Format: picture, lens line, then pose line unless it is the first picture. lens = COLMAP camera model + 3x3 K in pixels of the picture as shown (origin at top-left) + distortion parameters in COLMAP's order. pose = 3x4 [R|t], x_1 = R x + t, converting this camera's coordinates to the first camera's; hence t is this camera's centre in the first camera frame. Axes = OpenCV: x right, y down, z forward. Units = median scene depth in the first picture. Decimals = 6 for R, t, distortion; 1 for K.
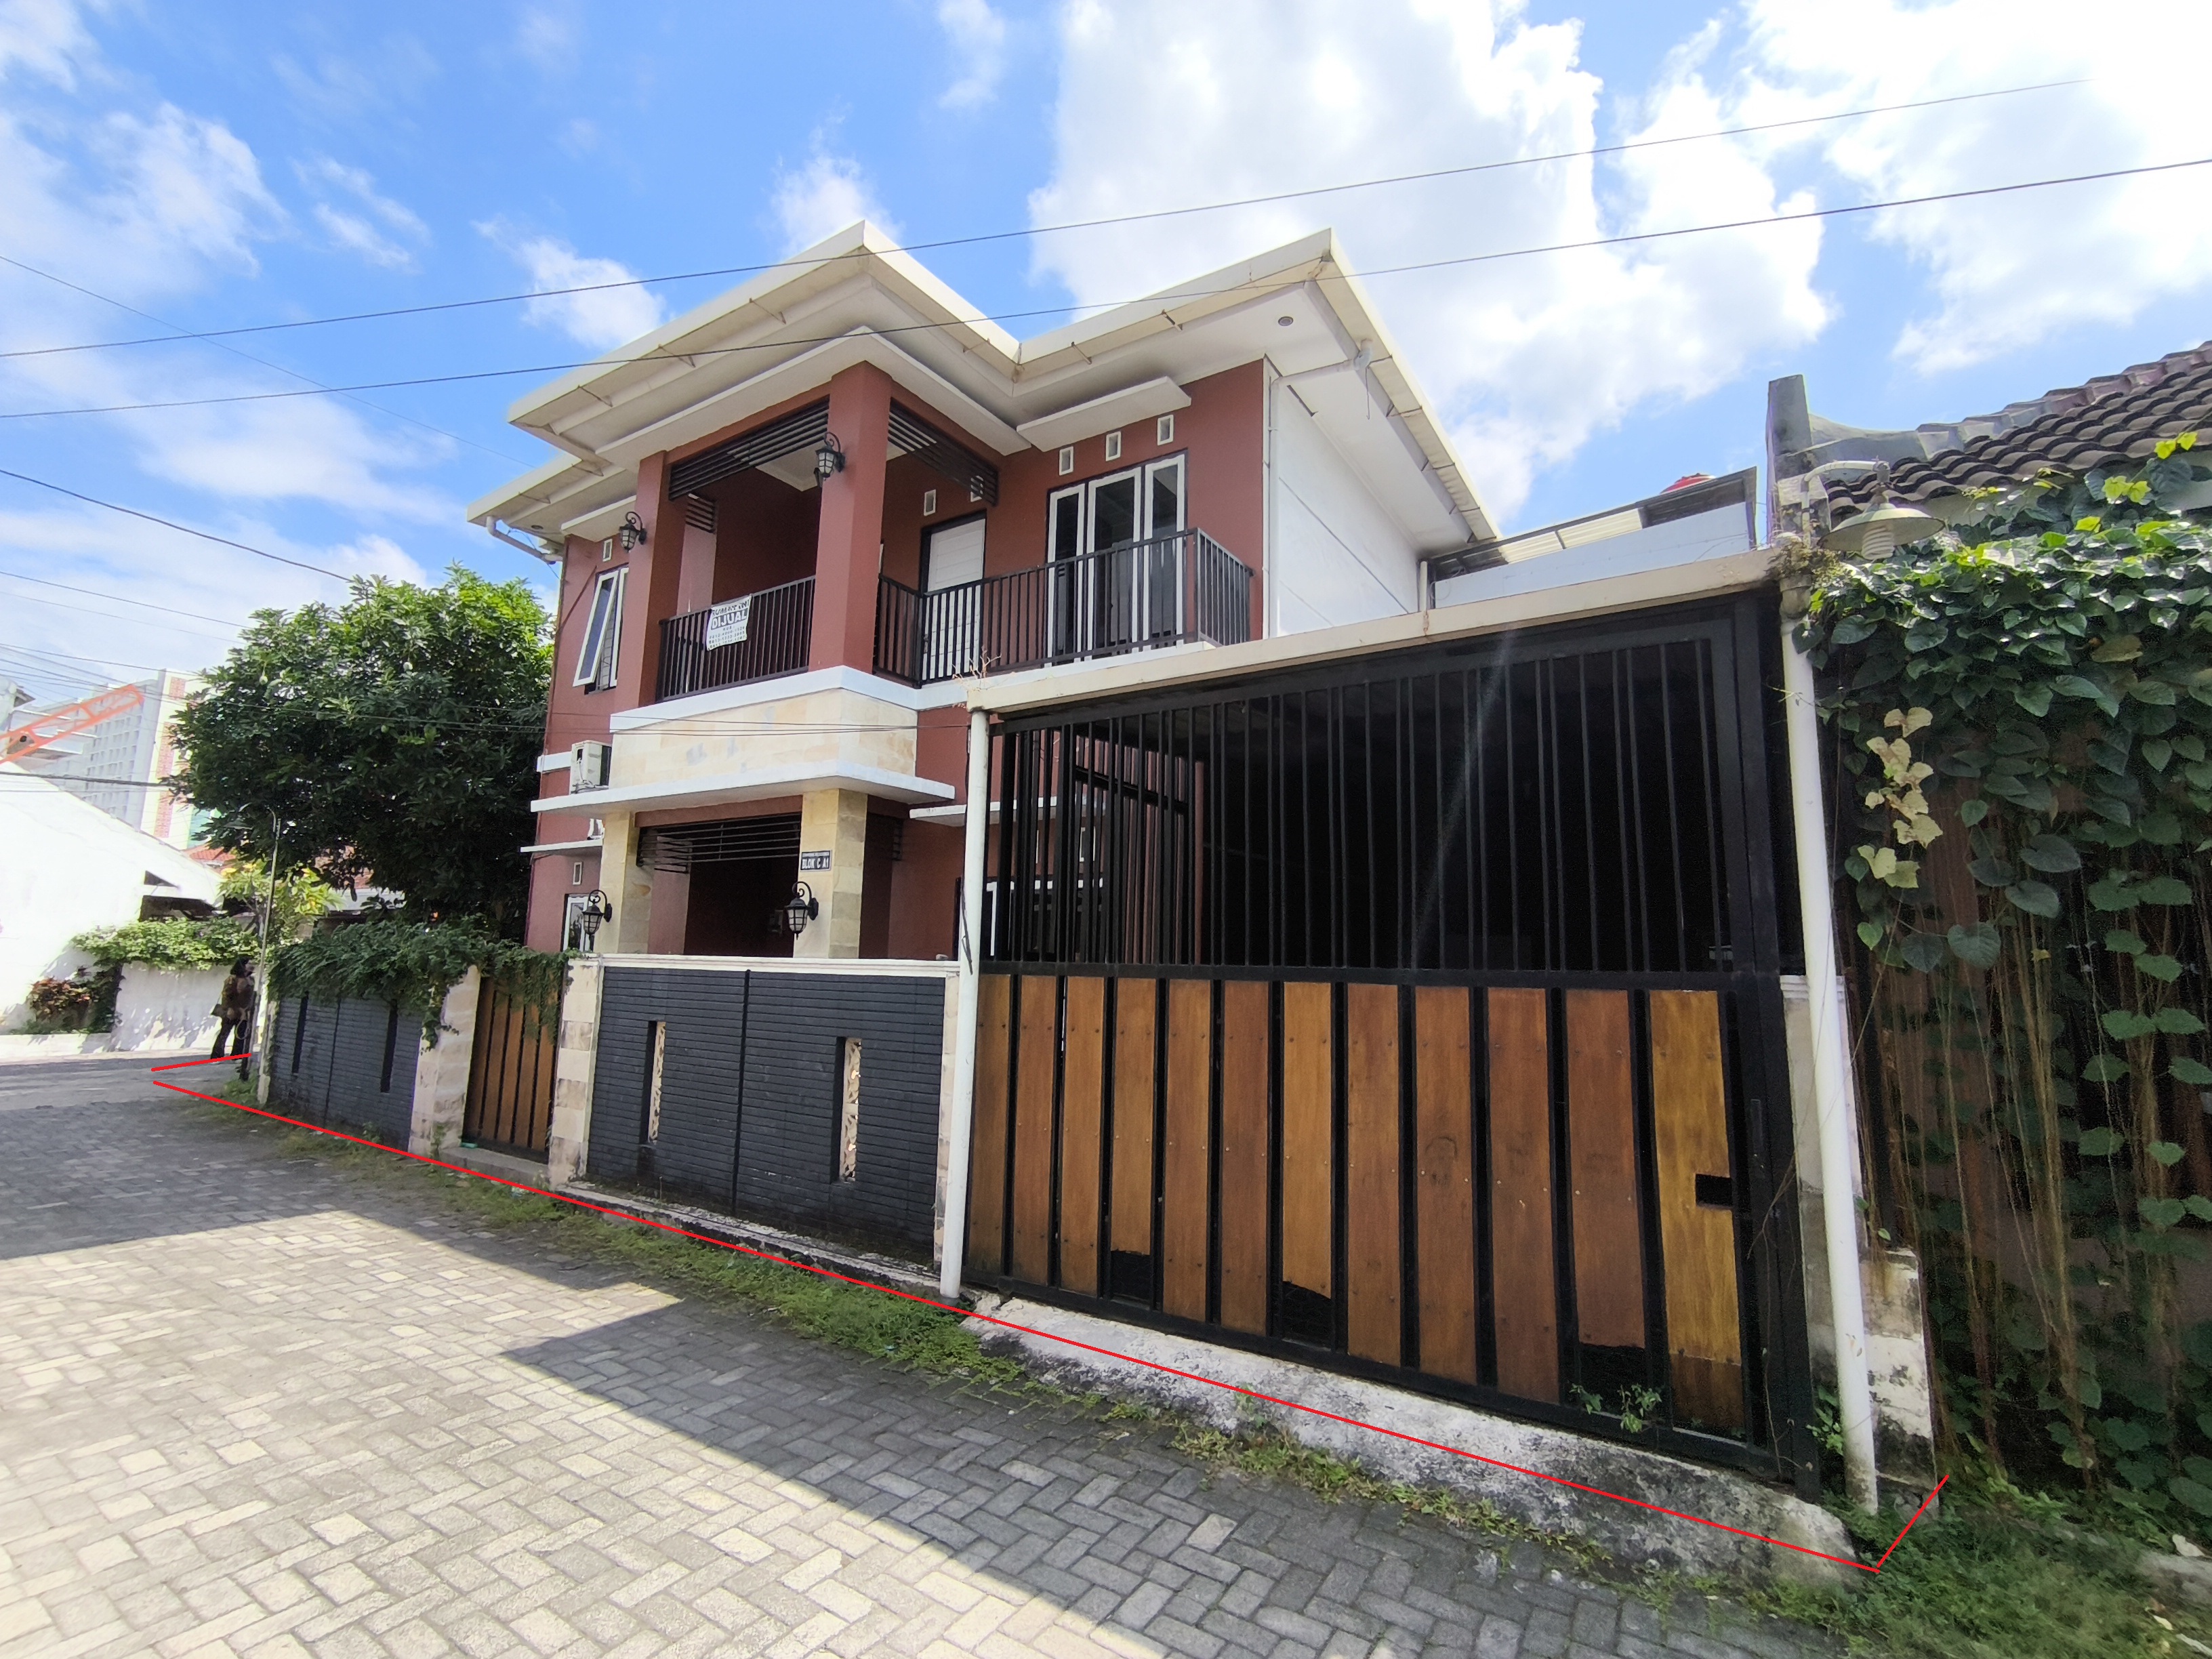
lens RADIAL K [[981.0, 0, 1104.7], [0, 981.0, 827.1], [0, 0, 1]] dist [-0.000905, 0.000073]
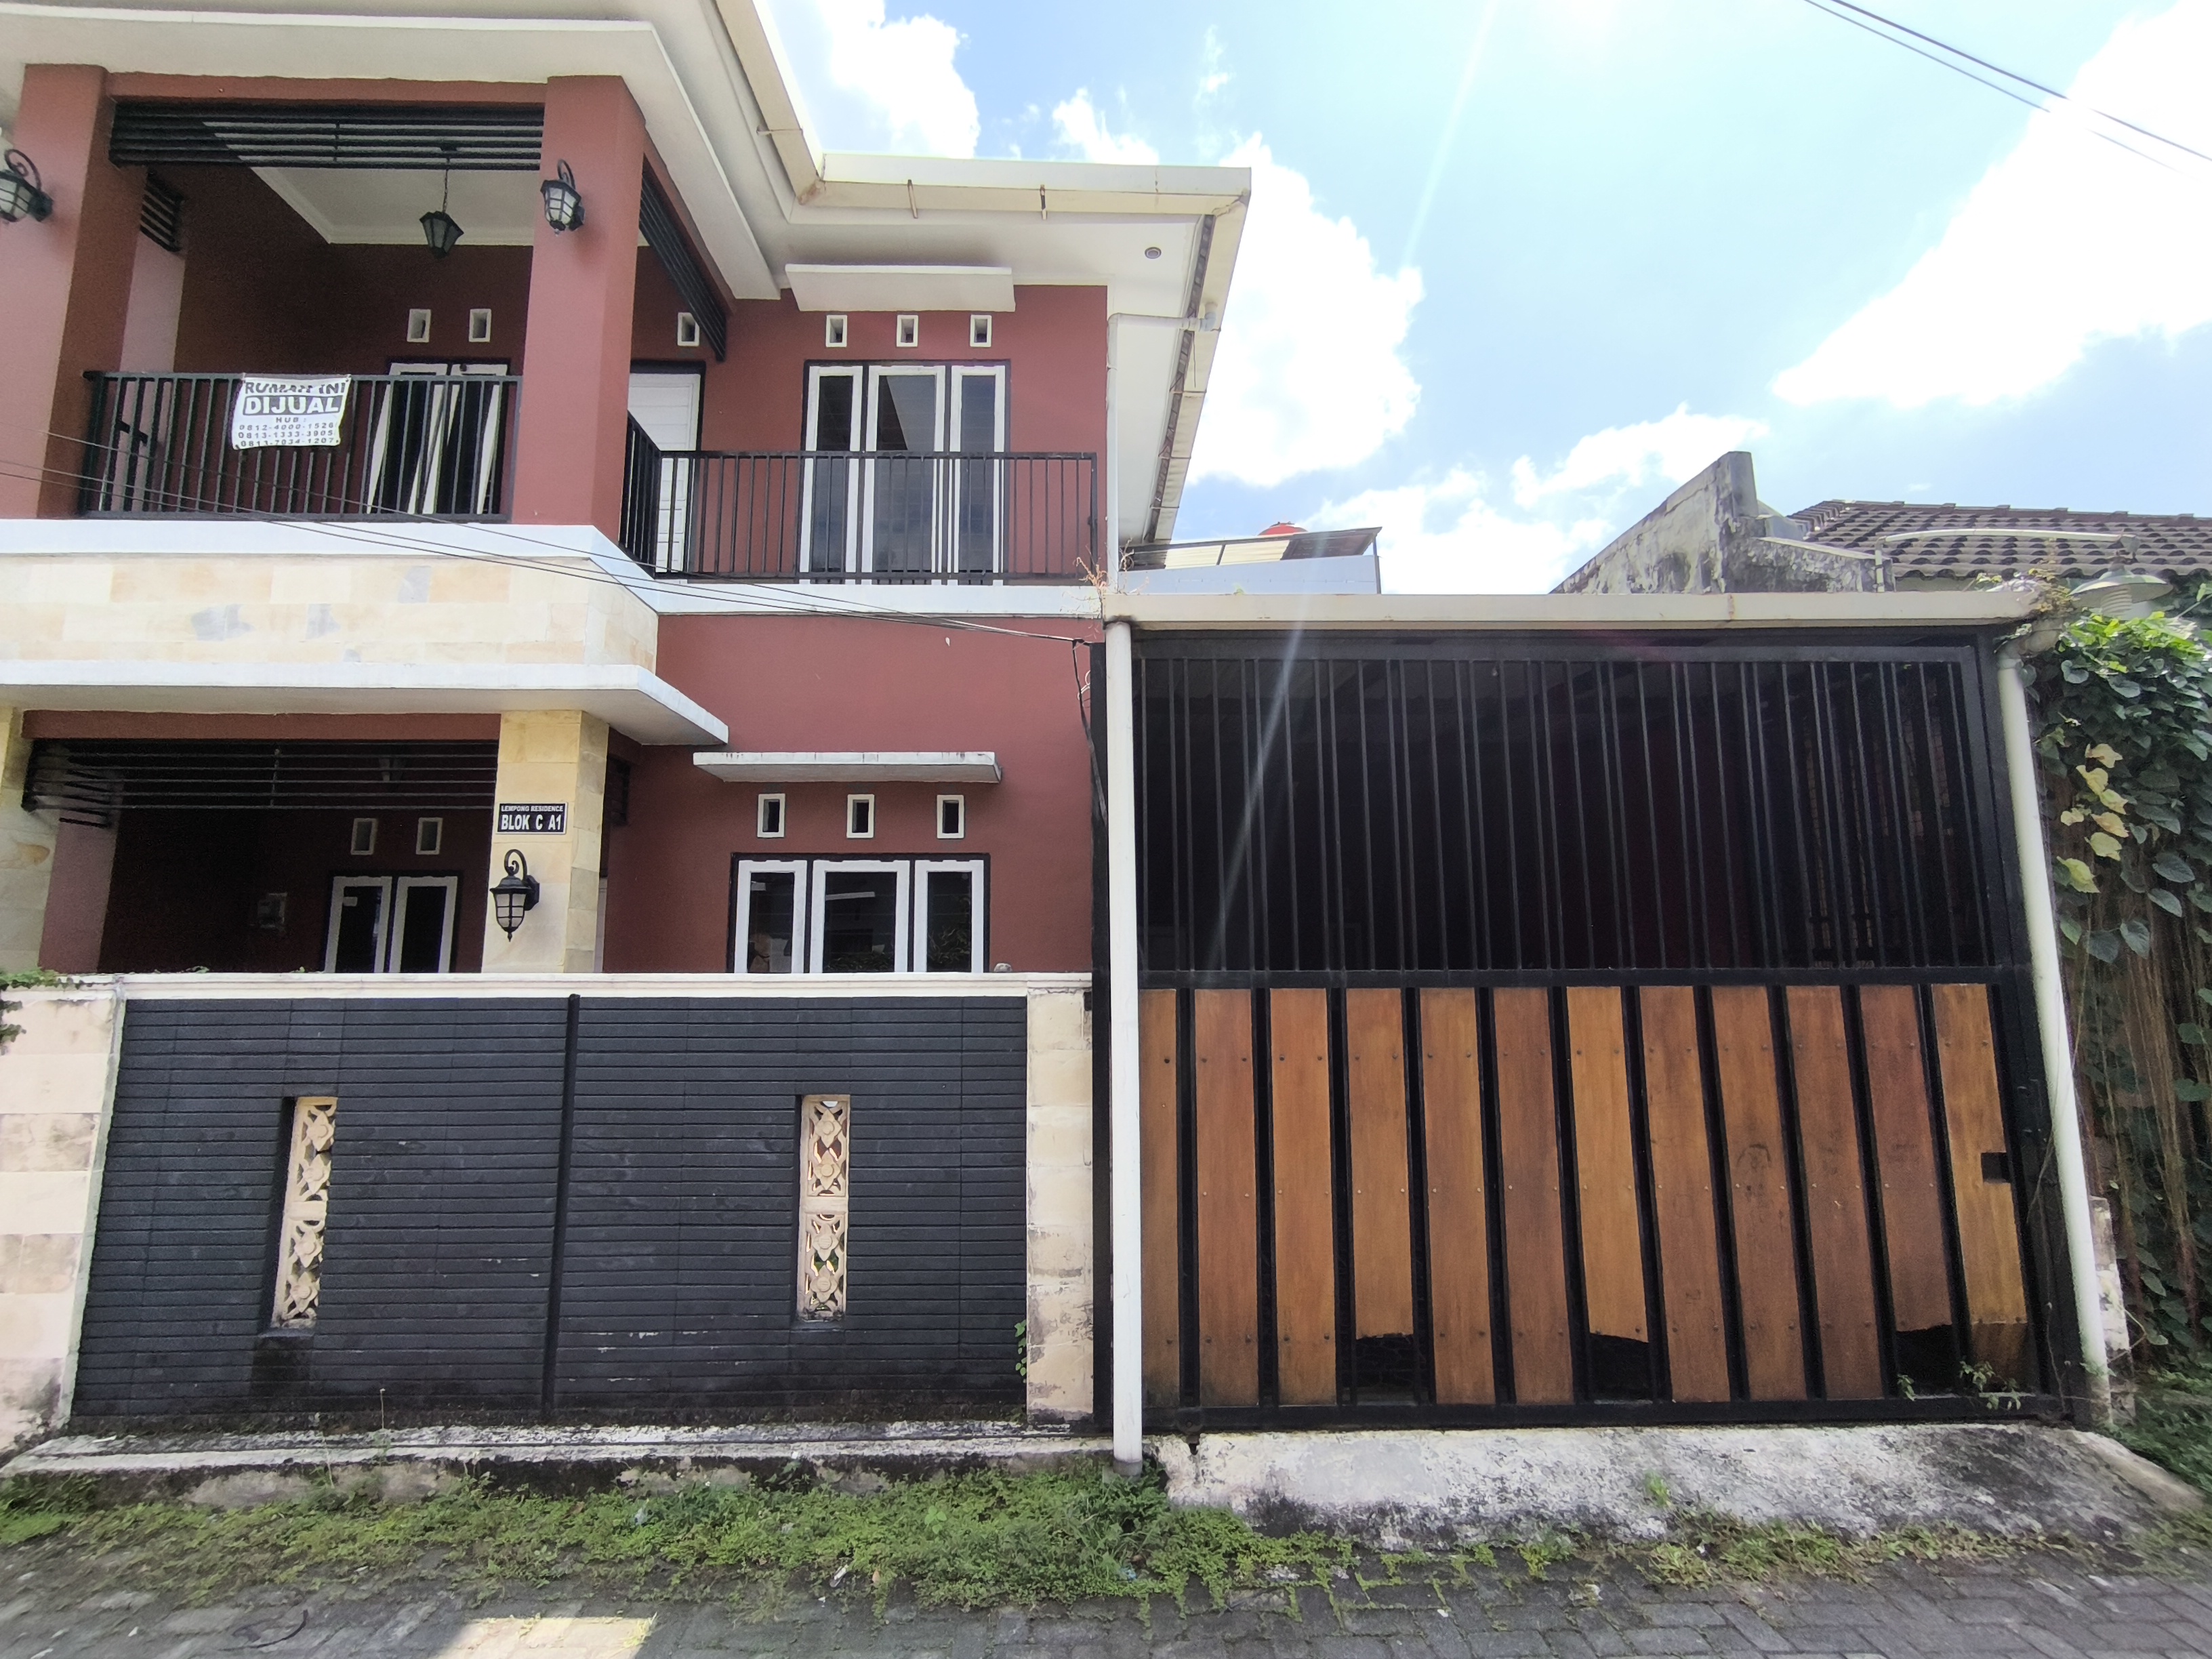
lens RADIAL K [[980.6, 0, 1076.8], [0, 980.6, 817.4], [0, 0, 1]] dist [0.016065, -0.007394]
pose [[0.832283, 0.053819, 0.551732, -0.634331], [-0.056228, 0.998339, -0.012565, 0.039522], [-0.551492, -0.020565, 0.833927, 0.480682]]
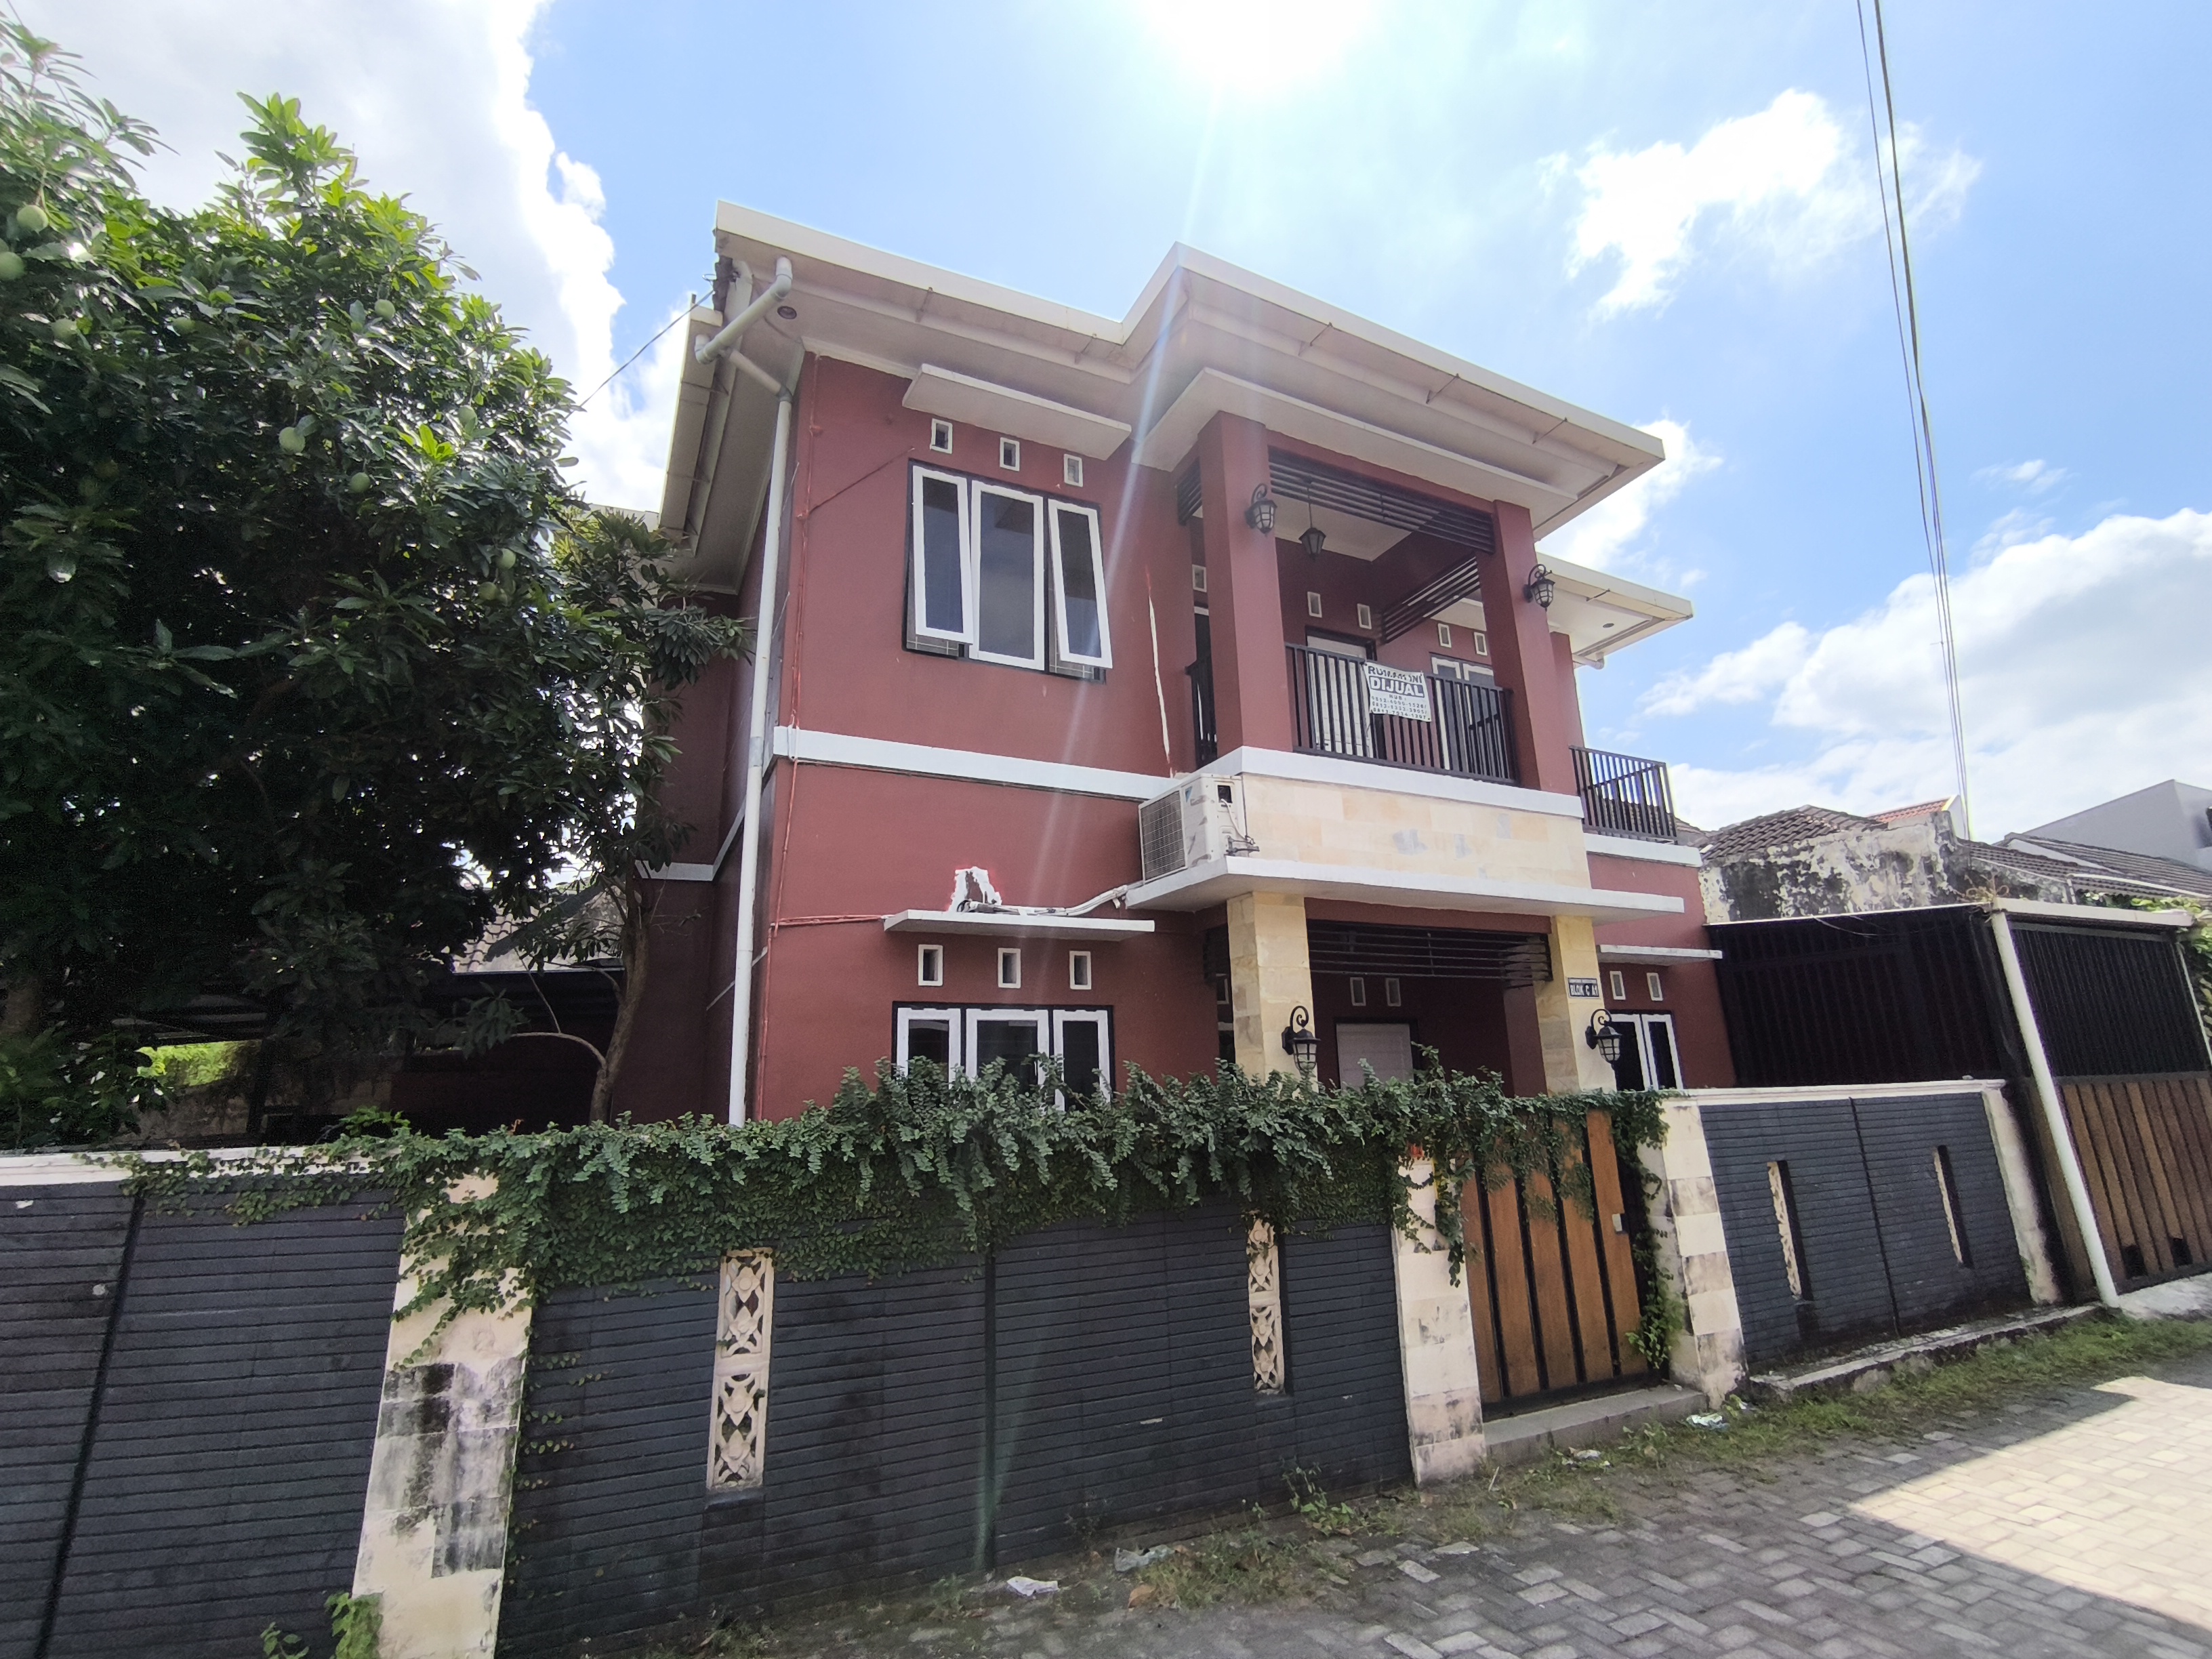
lens RADIAL K [[1014.0, 0, 1101.5], [0, 1014.0, 819.6], [0, 0, 1]] dist [0.000828, -0.007261]
pose [[0.521805, 0.194036, 0.830705, -2.528668], [-0.077736, 0.980552, -0.180207, 0.158440], [-0.849516, 0.029457, 0.526740, 1.581171]]
